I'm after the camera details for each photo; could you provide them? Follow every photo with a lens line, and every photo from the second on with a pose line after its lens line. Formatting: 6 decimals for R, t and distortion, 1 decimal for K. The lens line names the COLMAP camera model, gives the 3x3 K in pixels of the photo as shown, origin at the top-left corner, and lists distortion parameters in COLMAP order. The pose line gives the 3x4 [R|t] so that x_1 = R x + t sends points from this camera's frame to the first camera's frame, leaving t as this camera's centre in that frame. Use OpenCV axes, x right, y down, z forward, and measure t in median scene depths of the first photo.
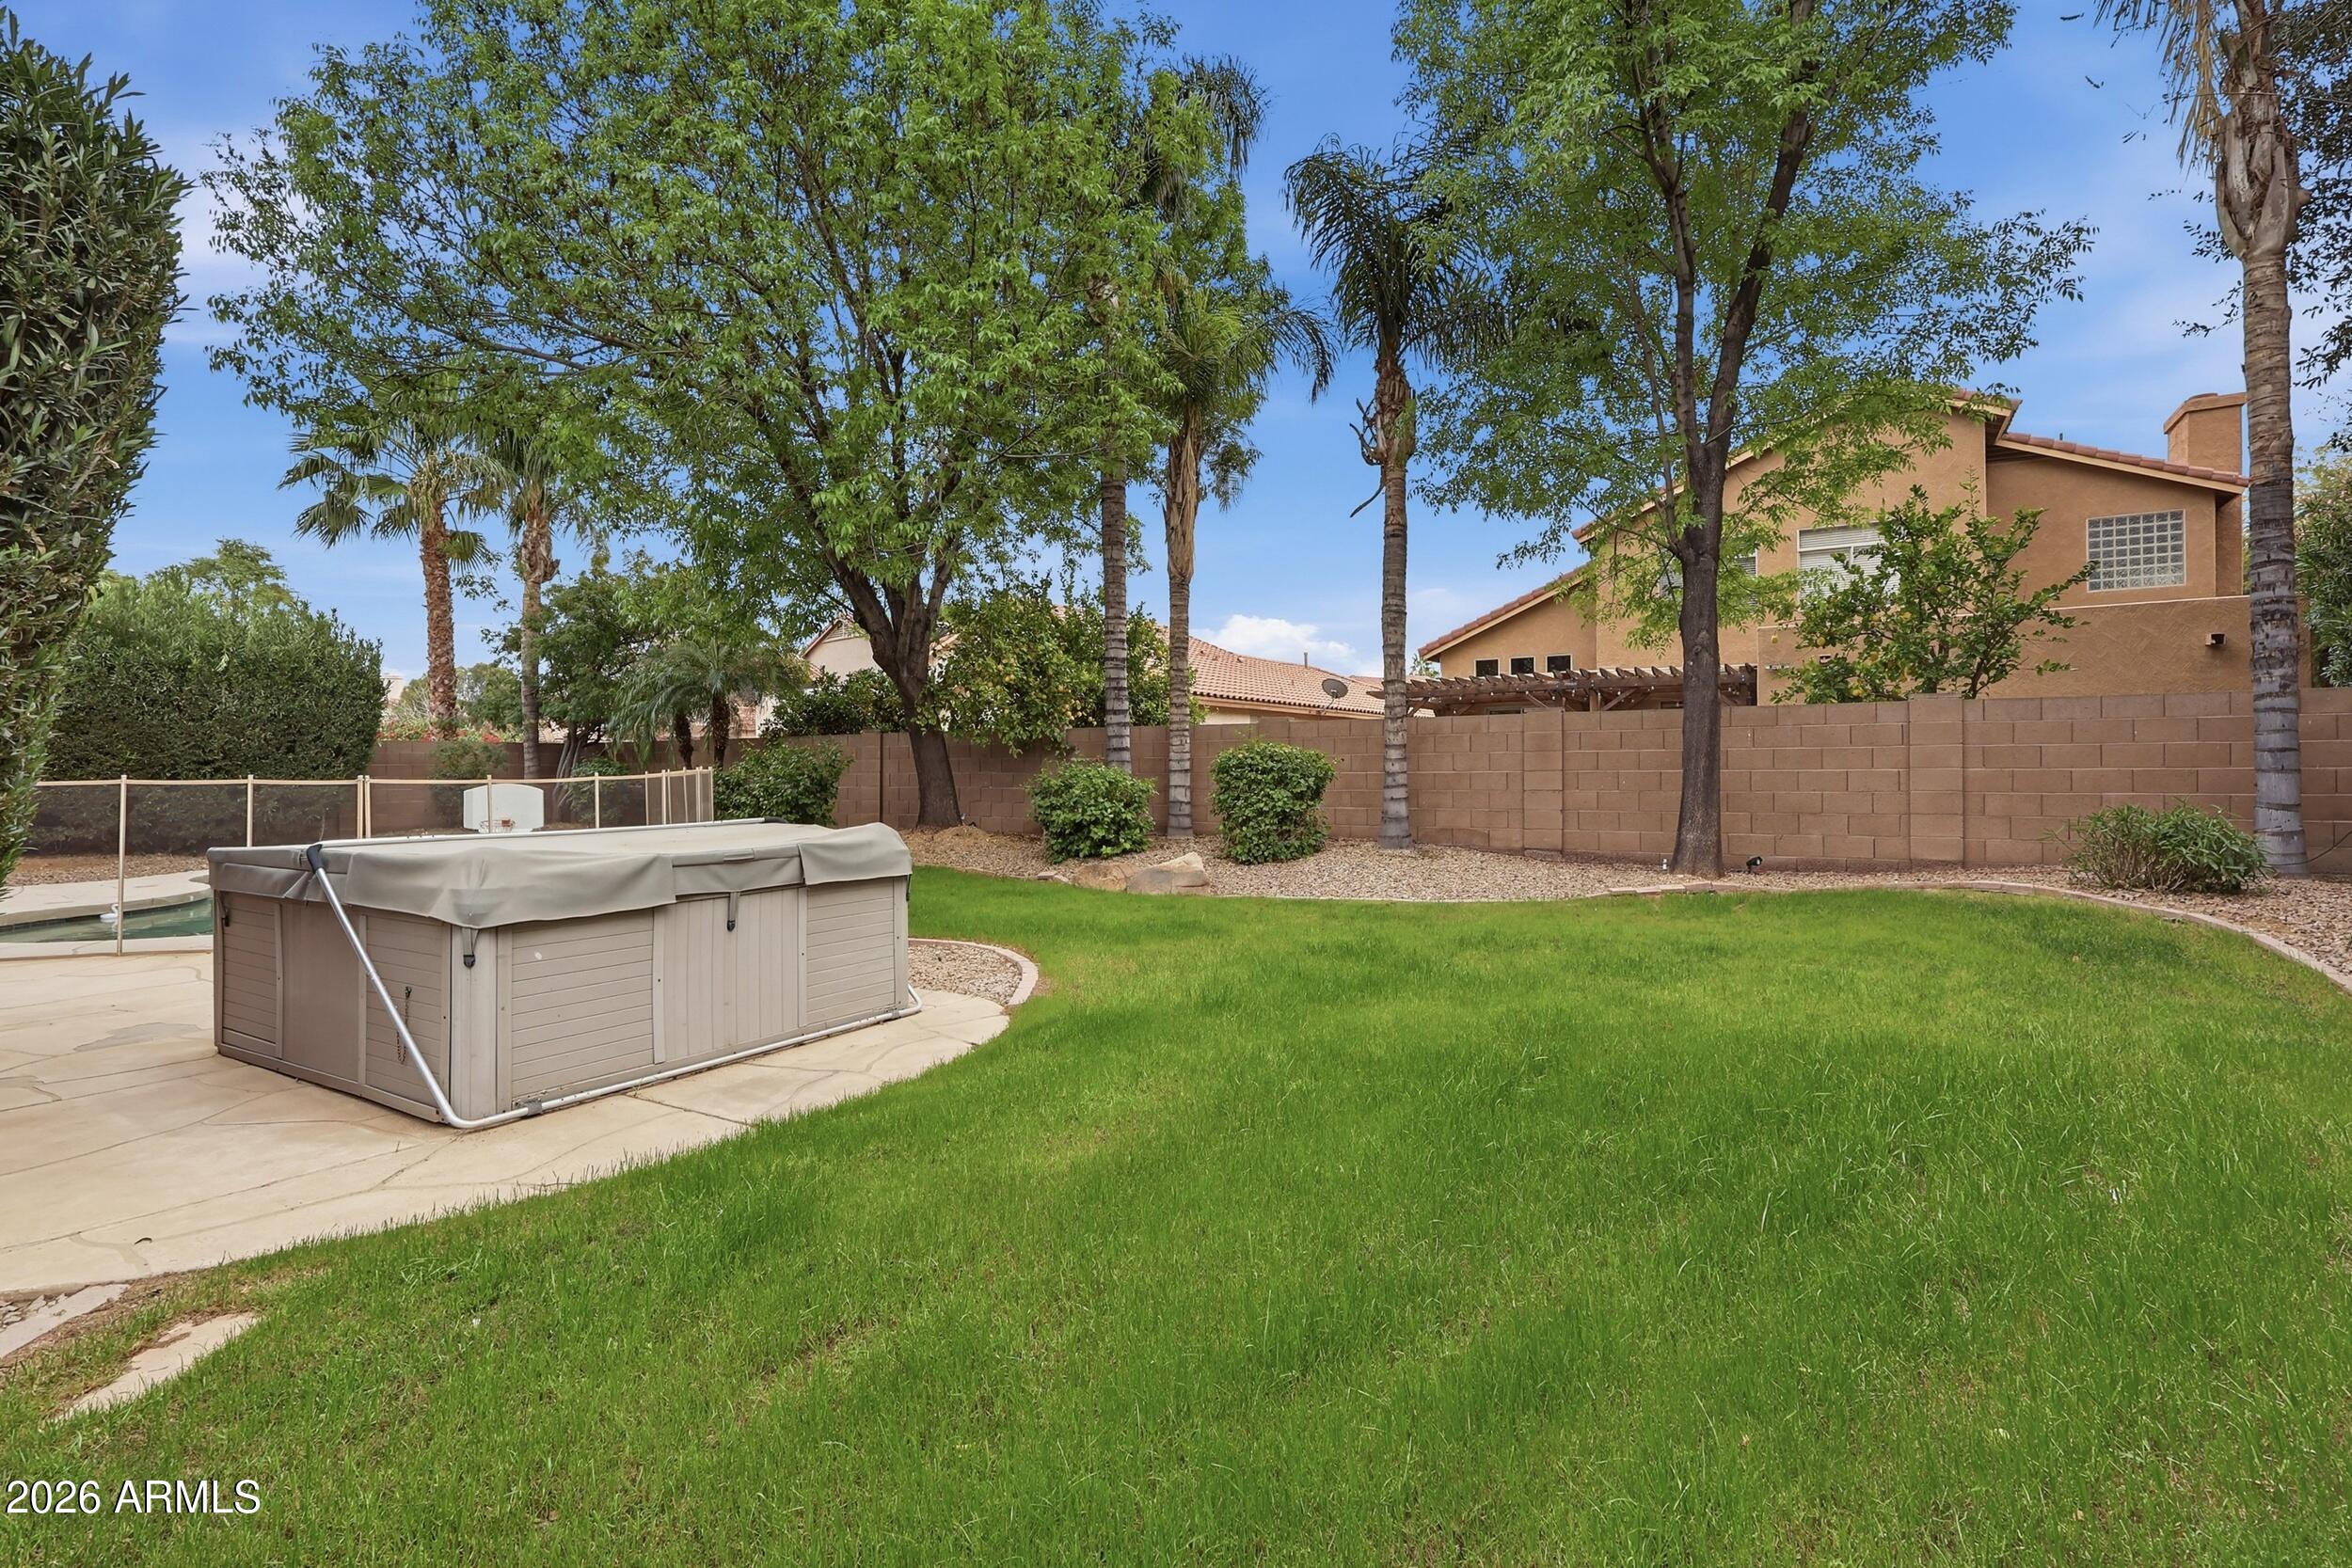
lens RADIAL K [[1112.7, 0, 1146.1], [0, 1112.7, 785.2], [0, 0, 1]] dist [0.001199, 0.000681]
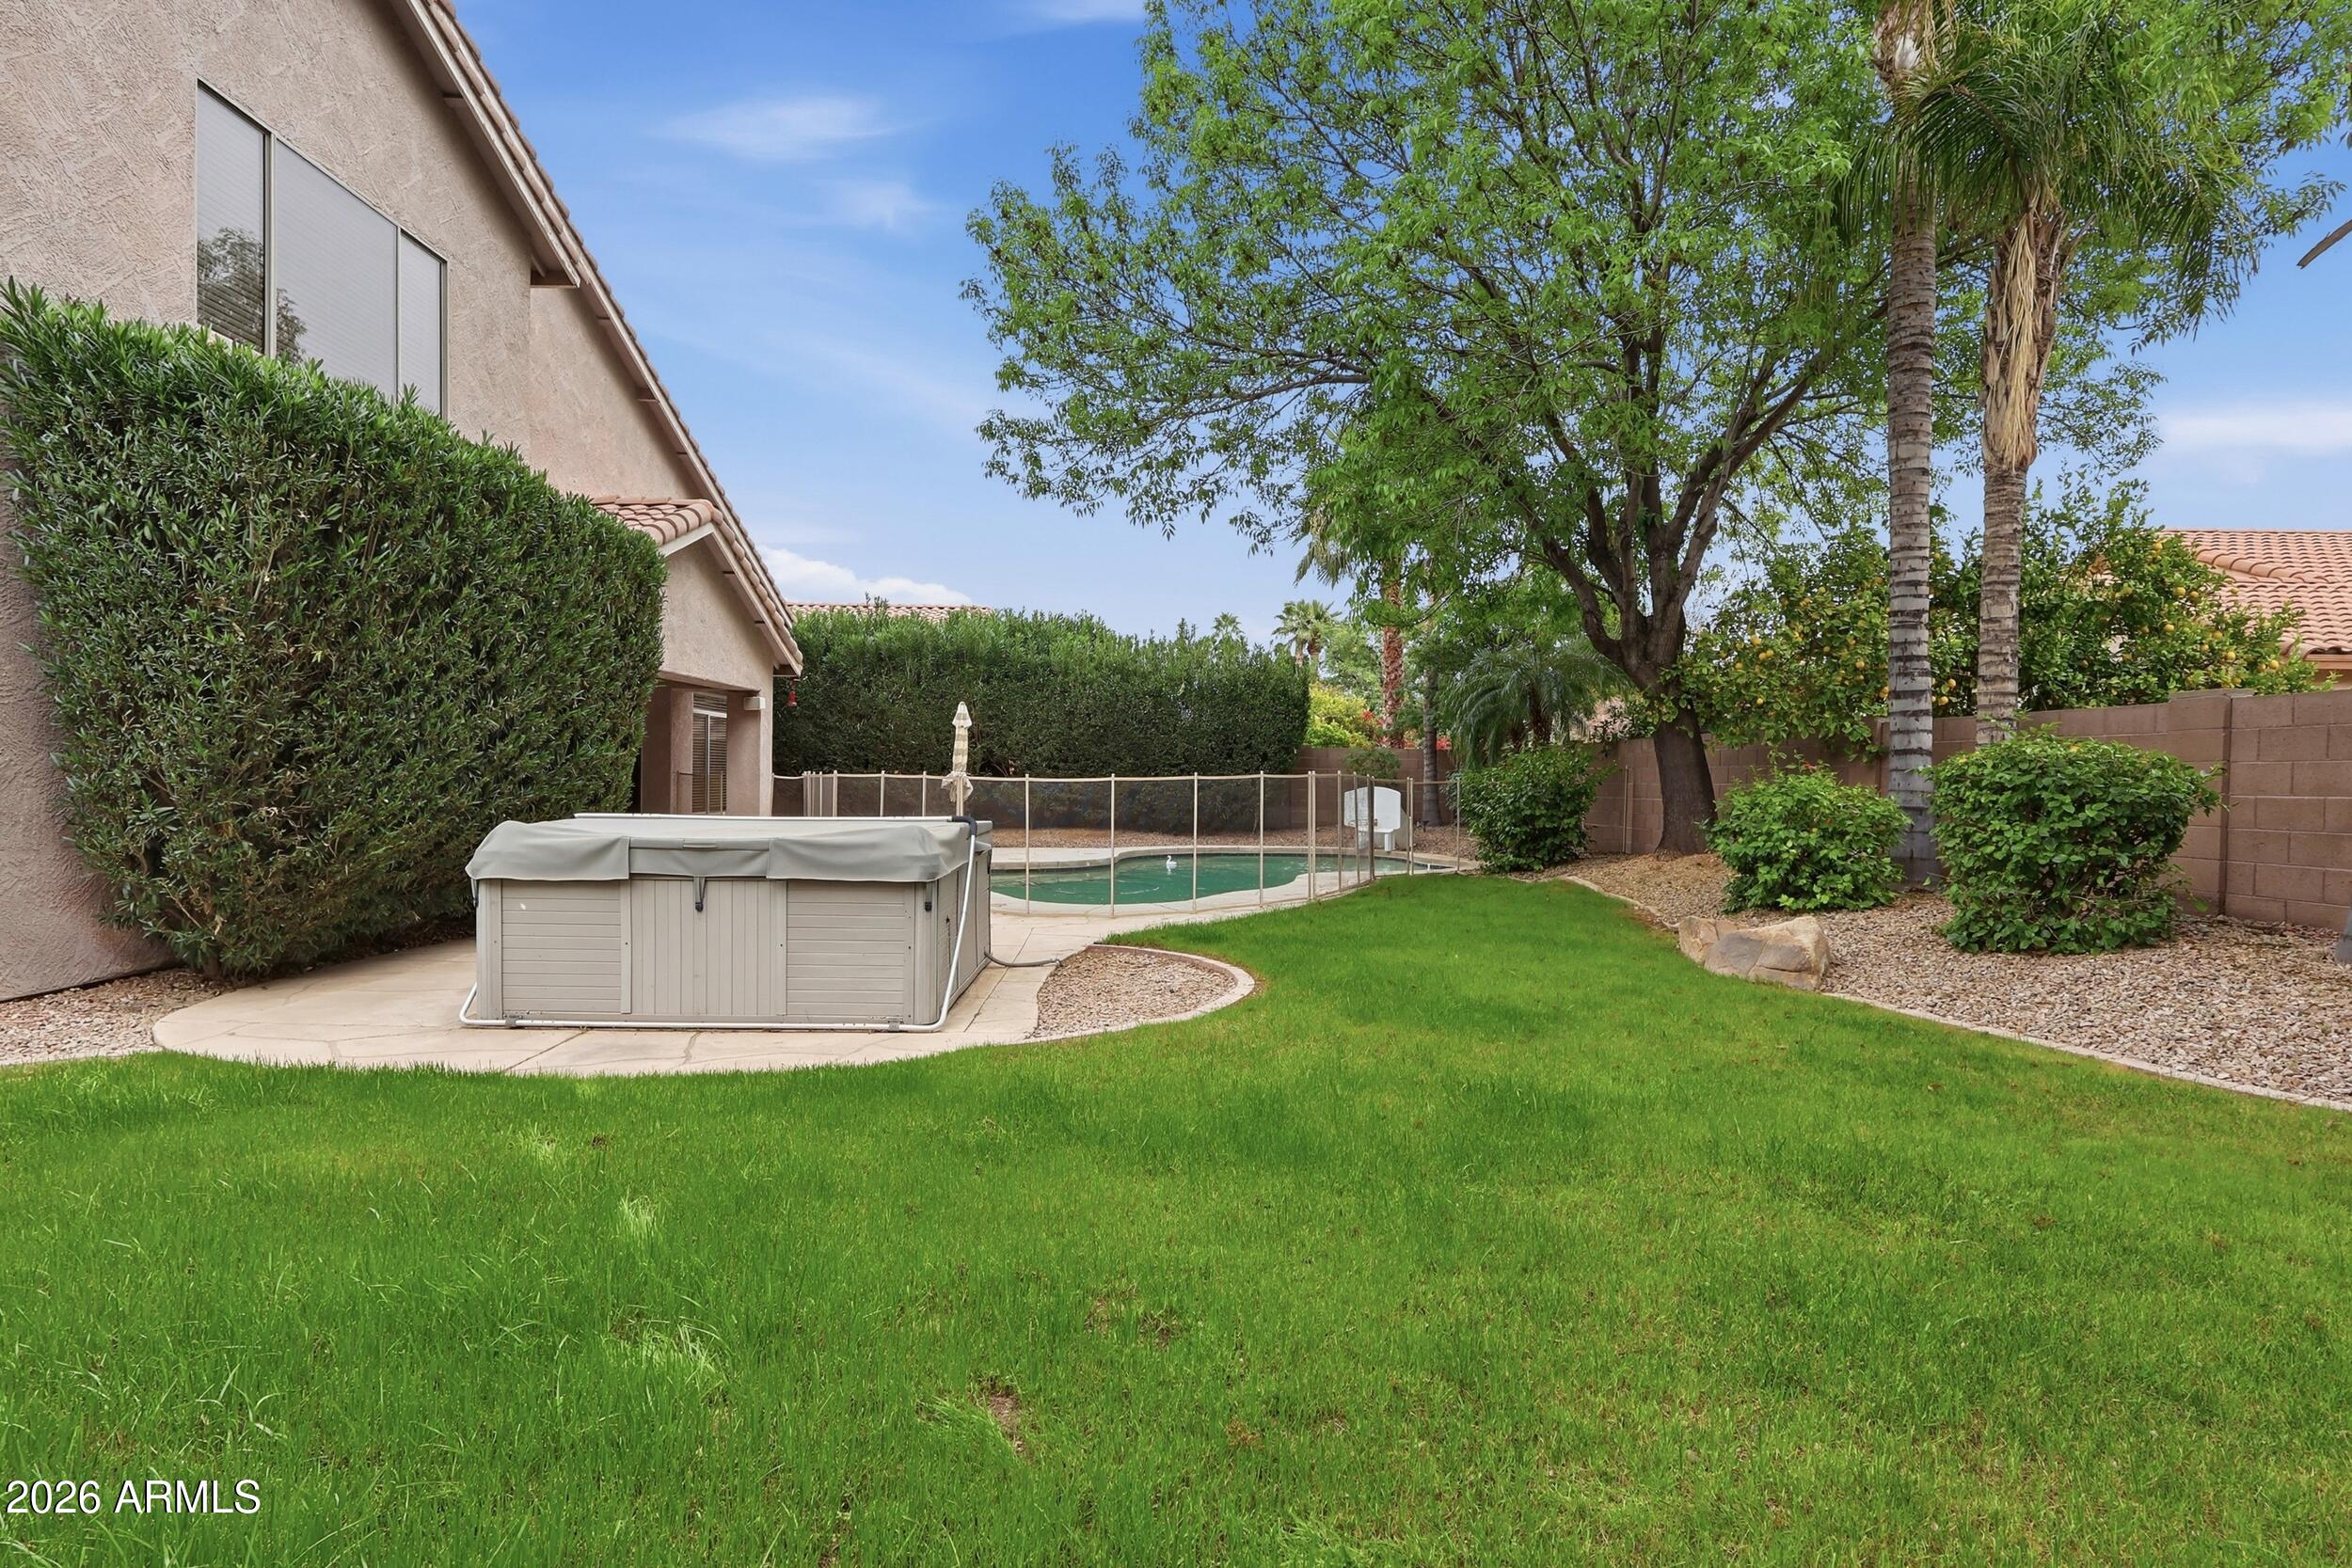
lens RADIAL K [[1112.7, 0, 1146.1], [0, 1112.7, 785.2], [0, 0, 1]] dist [0.001199, 0.000681]
pose [[0.534285, 0.020966, -0.845045, 0.325570], [-0.027151, 0.999602, 0.007635, -0.006484], [0.844868, 0.018864, 0.534641, 0.315468]]
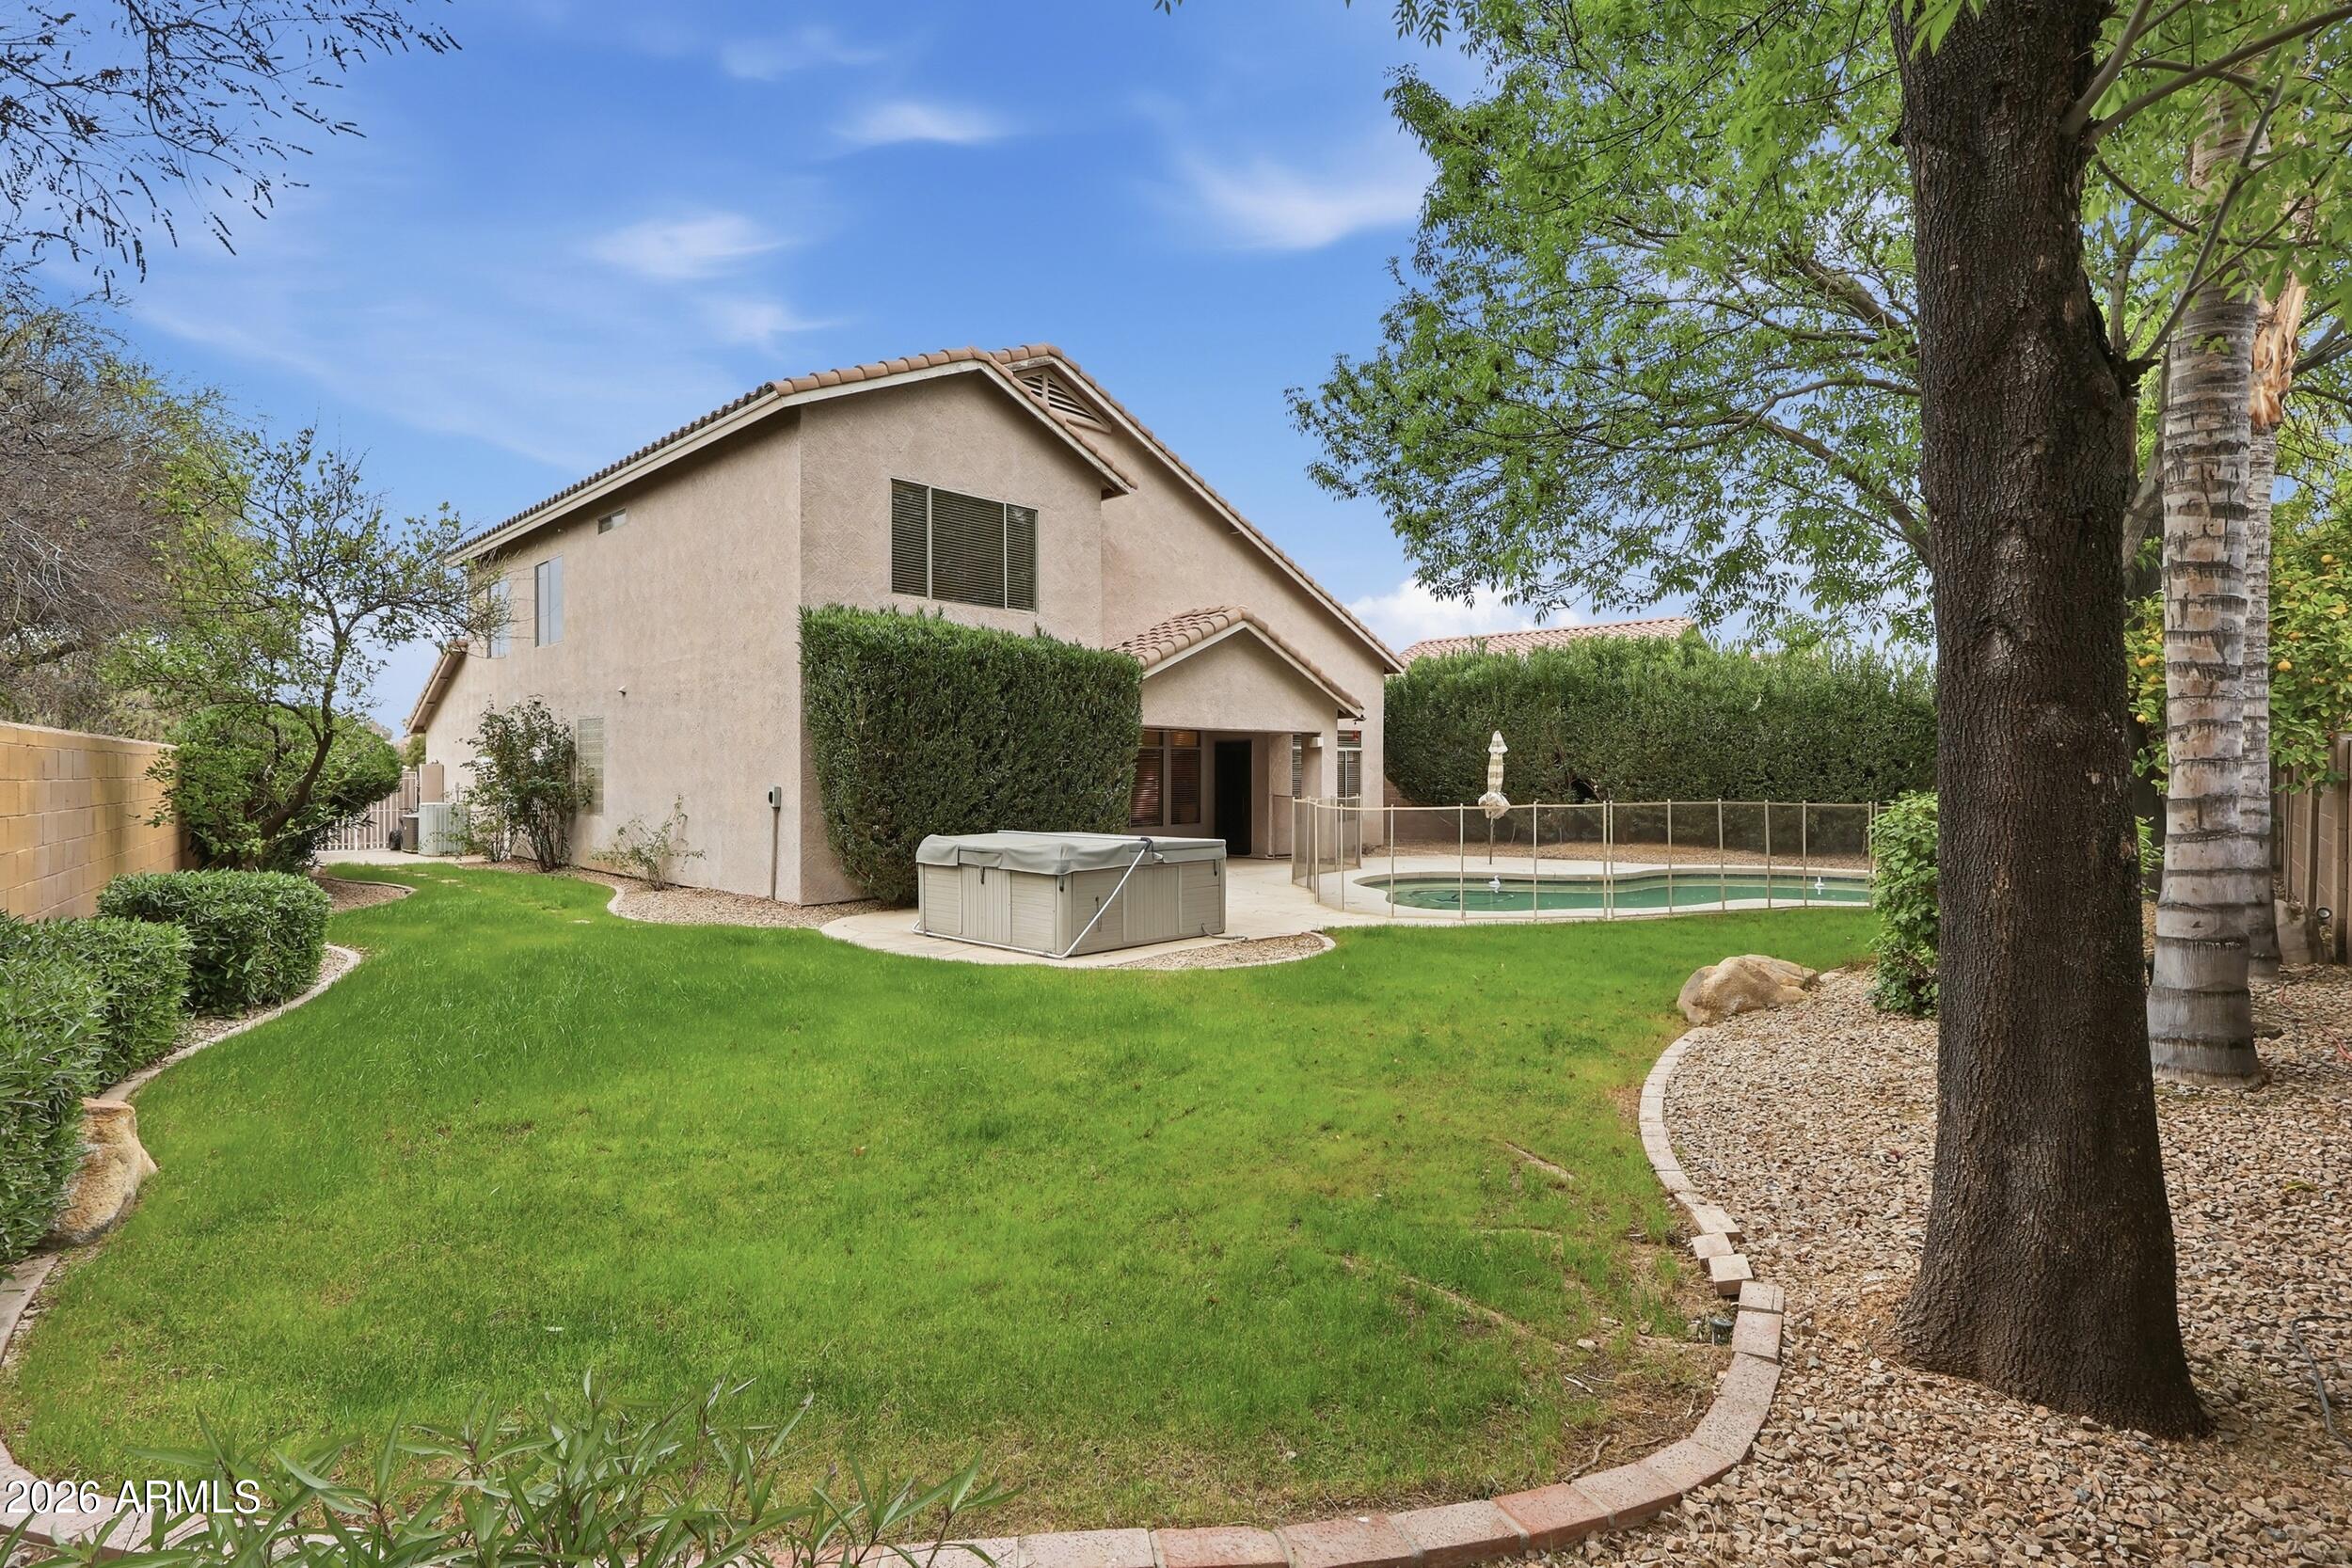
lens RADIAL K [[1093.7, 0, 1168.3], [0, 1093.7, 778.1], [0, 0, 1]] dist [-0.003572, 0.000864]
pose [[-0.204182, 0.012103, -0.978858, 0.658225], [-0.009869, 0.999847, 0.014421, -0.044043], [0.978883, 0.012605, -0.204031, 0.720944]]
